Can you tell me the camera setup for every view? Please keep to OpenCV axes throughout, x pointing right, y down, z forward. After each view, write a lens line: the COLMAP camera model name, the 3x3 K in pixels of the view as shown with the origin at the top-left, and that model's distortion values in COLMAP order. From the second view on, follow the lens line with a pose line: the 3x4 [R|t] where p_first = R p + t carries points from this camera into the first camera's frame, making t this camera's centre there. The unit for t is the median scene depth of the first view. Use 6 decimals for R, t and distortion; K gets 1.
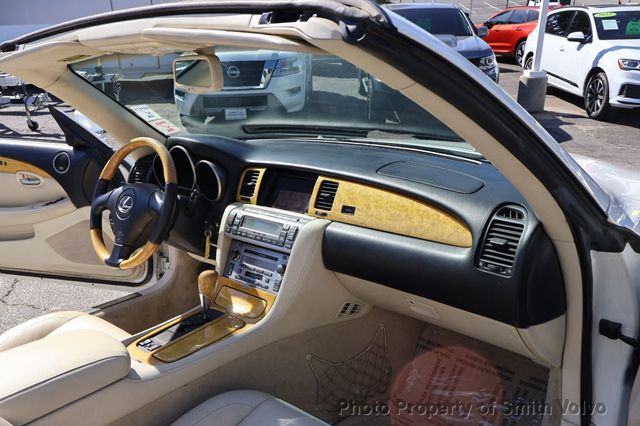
lens RADIAL K [[534.3, 0, 311.3], [0, 534.3, 230.7], [0, 0, 1]] dist [-0.008632, -0.015956]
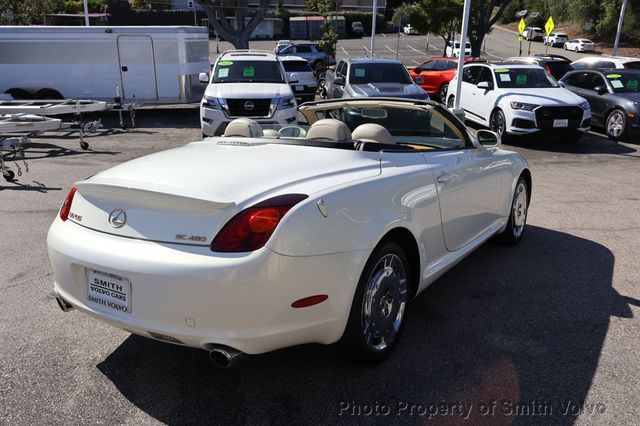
lens RADIAL K [[531.4, 0, 322.9], [0, 531.4, 215.6], [0, 0, 1]] dist [-0.002307, 0.001833]
pose [[0.989079, -0.009257, 0.147096, -0.142336], [0.021297, 0.996528, -0.080490, 0.090142], [-0.145840, 0.082744, 0.985842, -0.321196]]
